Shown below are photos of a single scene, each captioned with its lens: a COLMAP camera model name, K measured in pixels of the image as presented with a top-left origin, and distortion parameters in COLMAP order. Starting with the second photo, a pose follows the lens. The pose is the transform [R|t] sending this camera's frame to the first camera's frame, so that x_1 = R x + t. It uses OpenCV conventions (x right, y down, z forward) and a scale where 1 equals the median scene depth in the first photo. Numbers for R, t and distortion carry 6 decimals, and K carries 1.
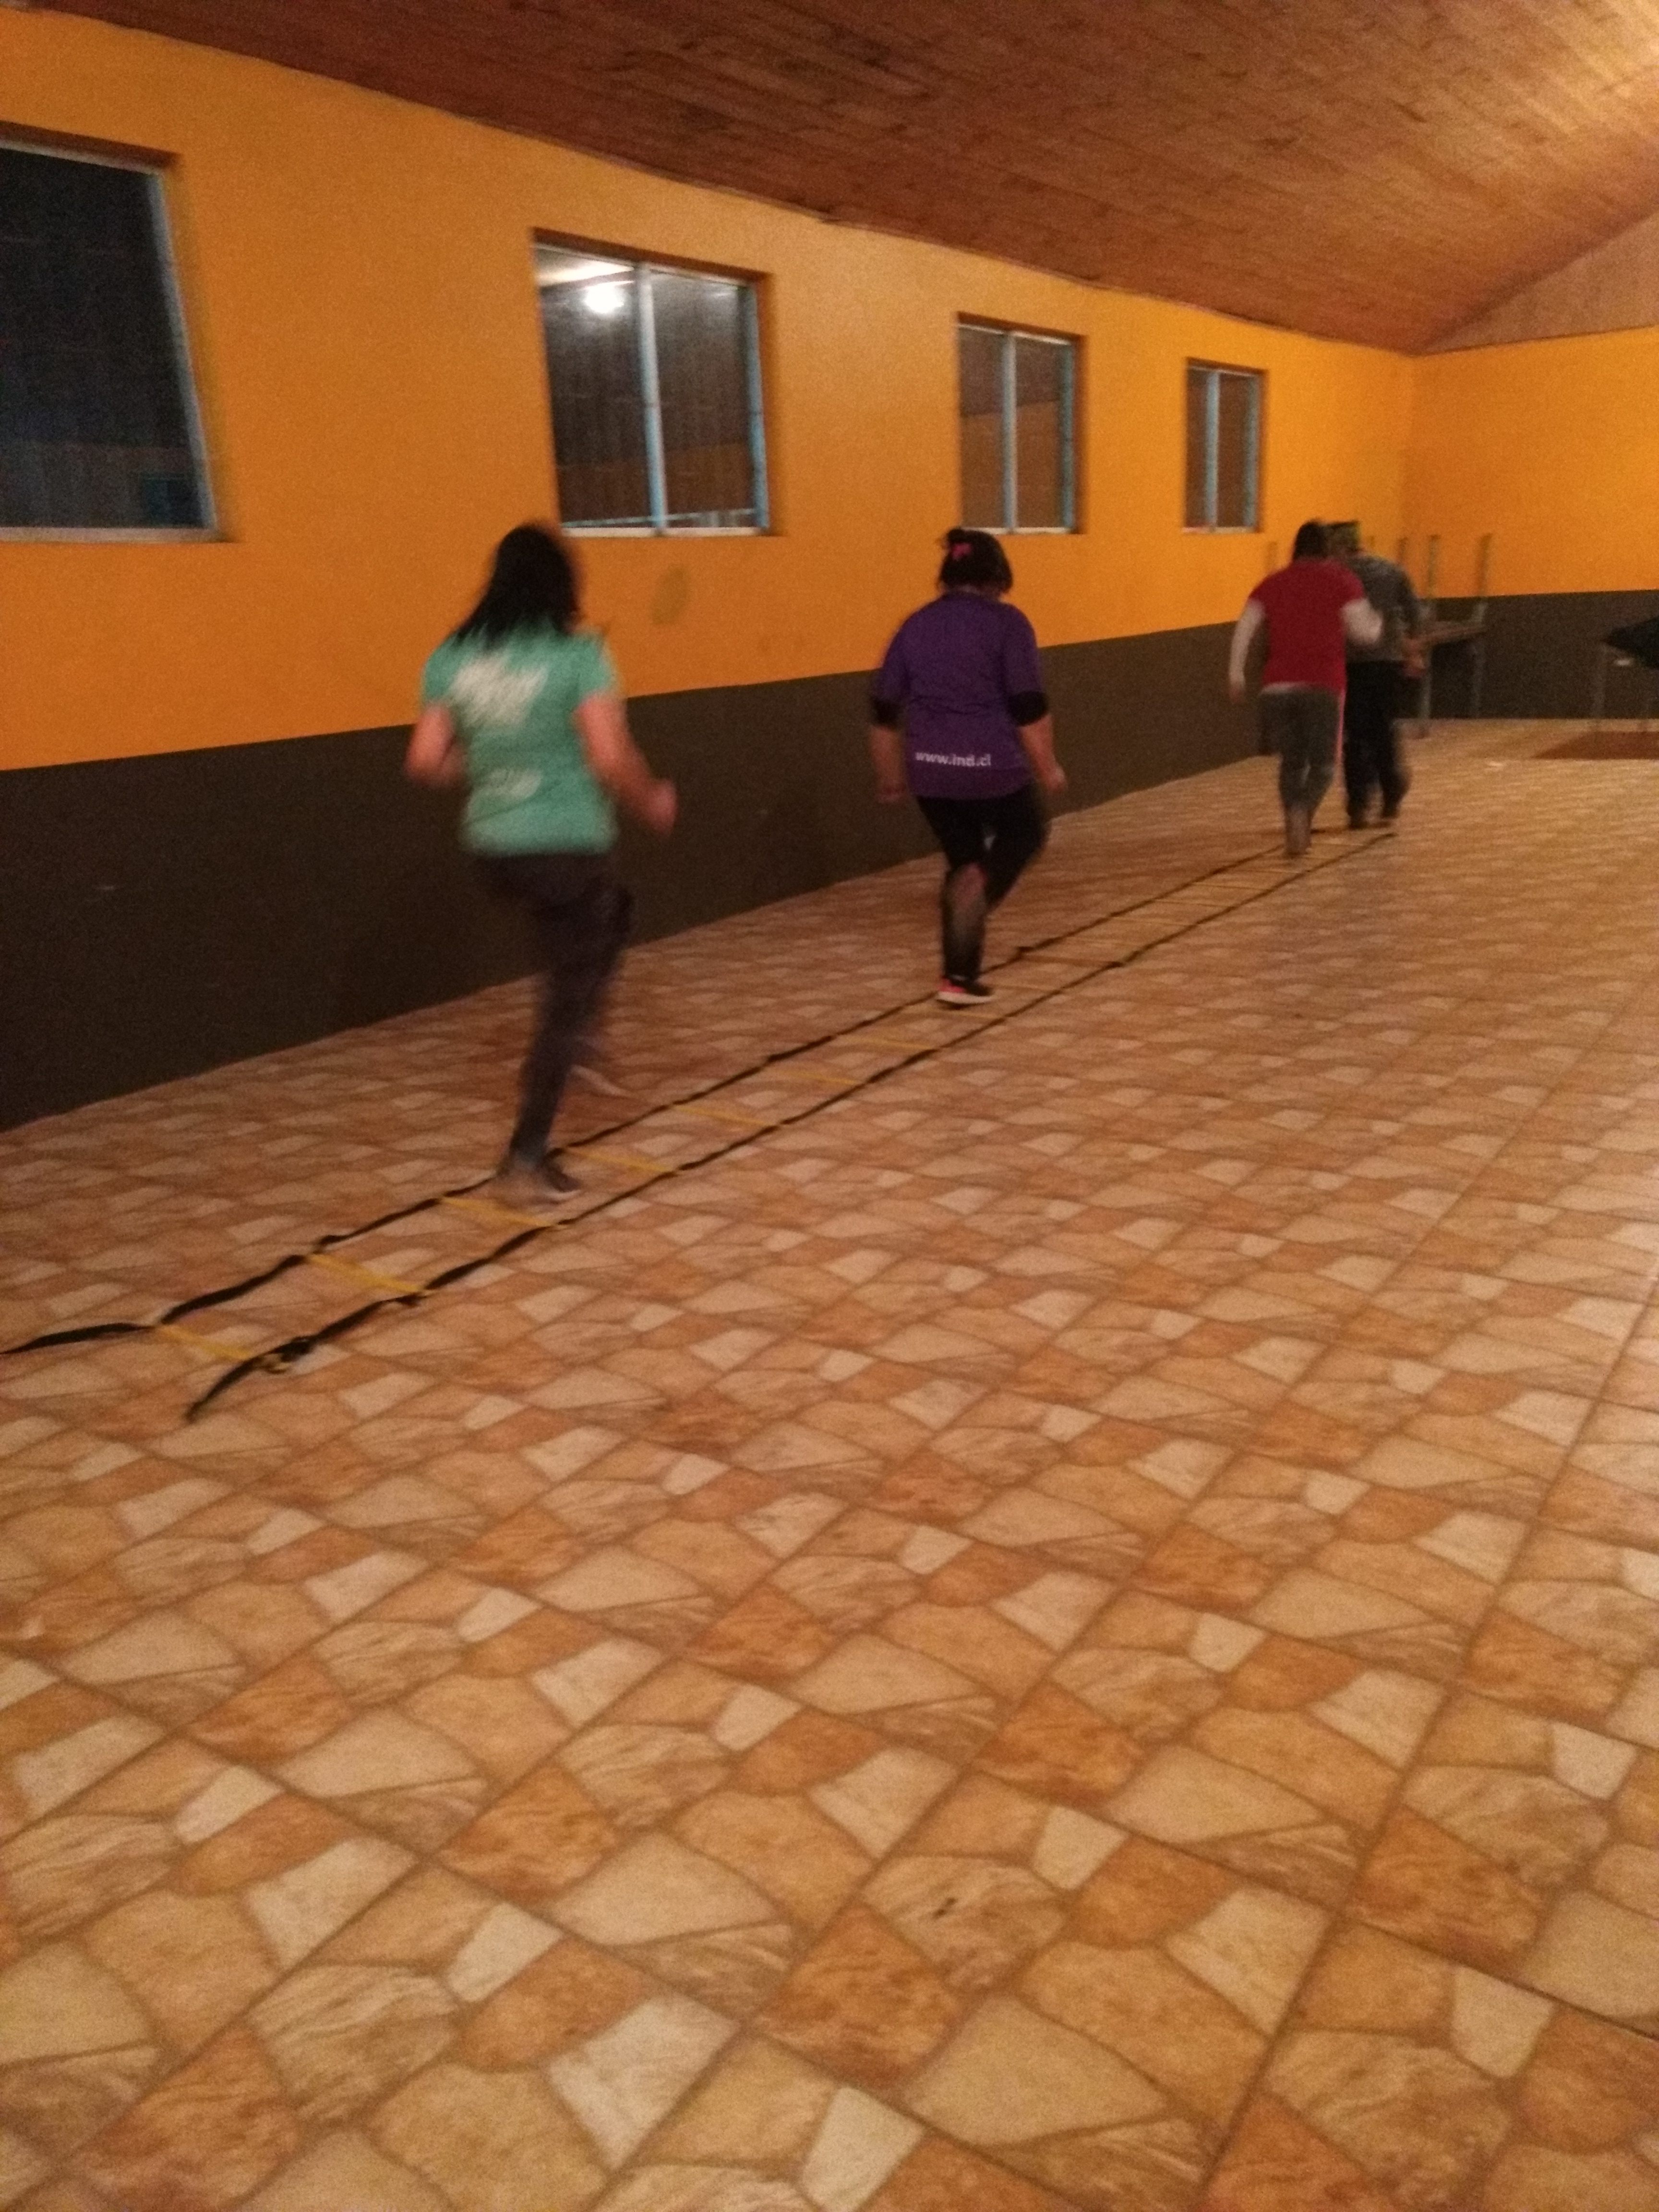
lens RADIAL K [[1738.4, 0, 826.1], [0, 1738.4, 1098.1], [0, 0, 1]] dist [0.051403, -0.002211]
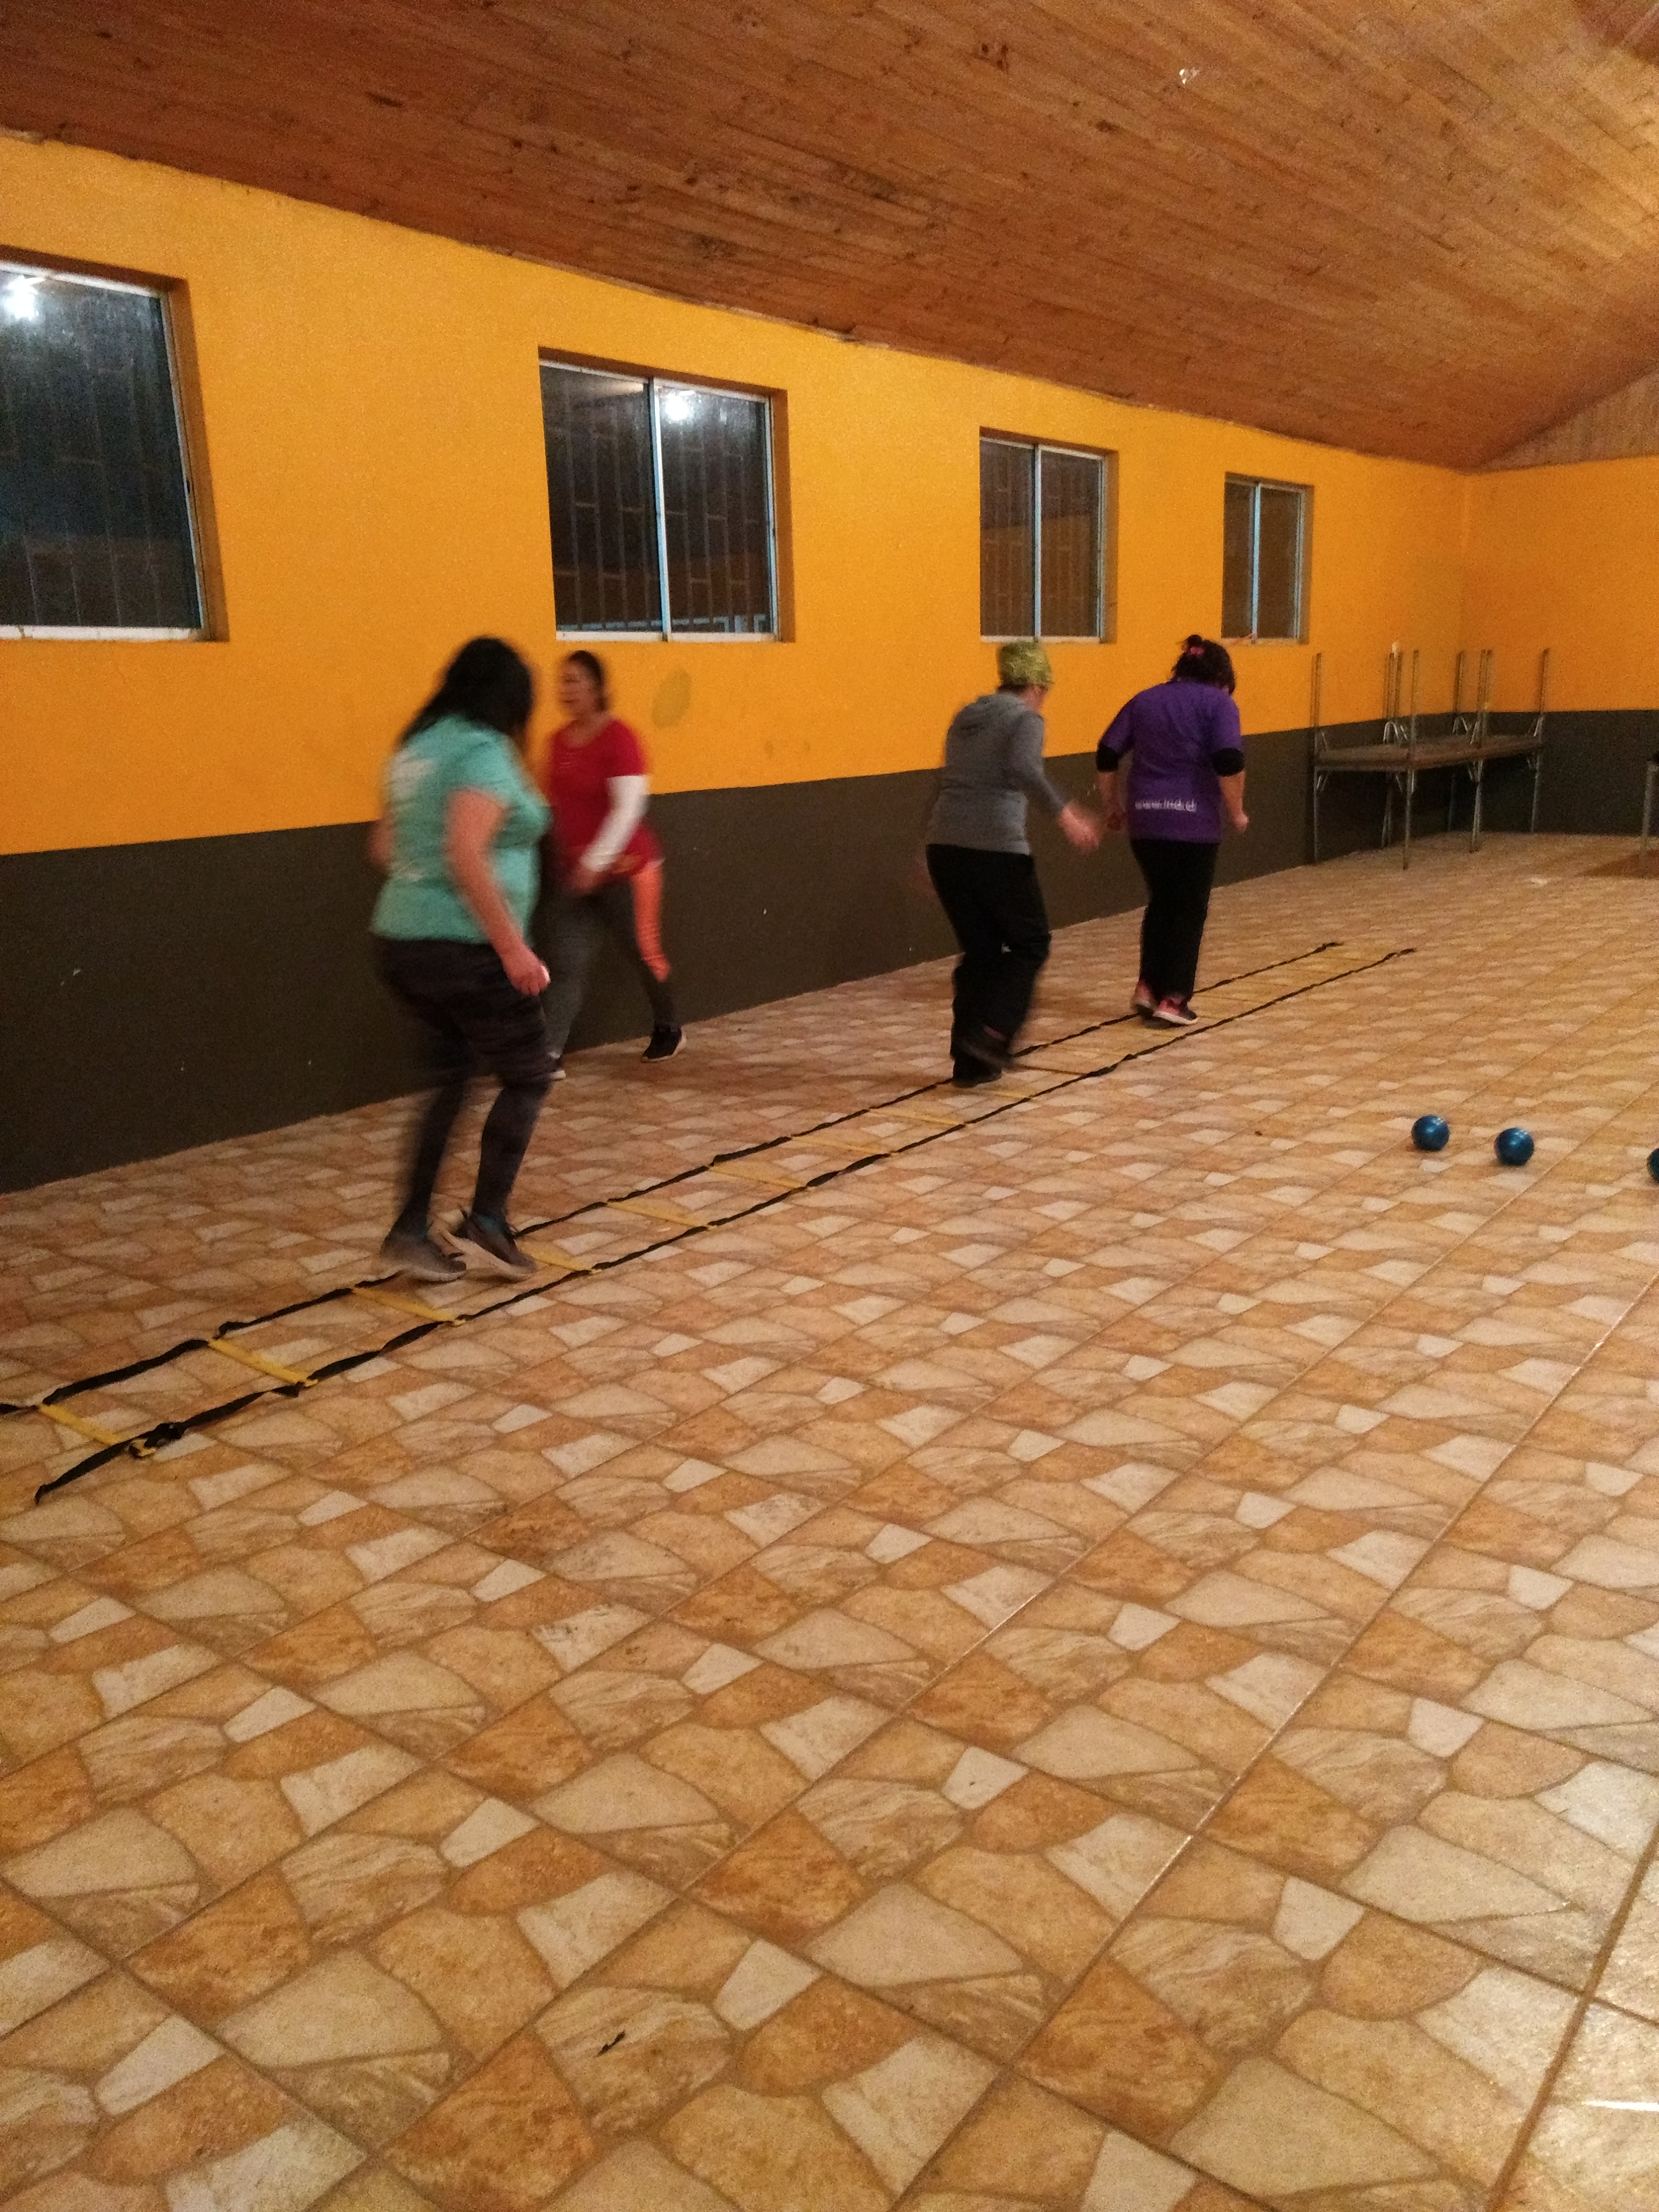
lens RADIAL K [[1738.4, 0, 809.3], [0, 1738.4, 1113.2], [0, 0, 1]] dist [0.051403, -0.002211]
pose [[0.998261, 0.031019, -0.050123, 0.132785], [-0.033224, 0.998489, -0.043769, -0.012699], [0.048689, 0.045358, 0.997784, -0.003205]]
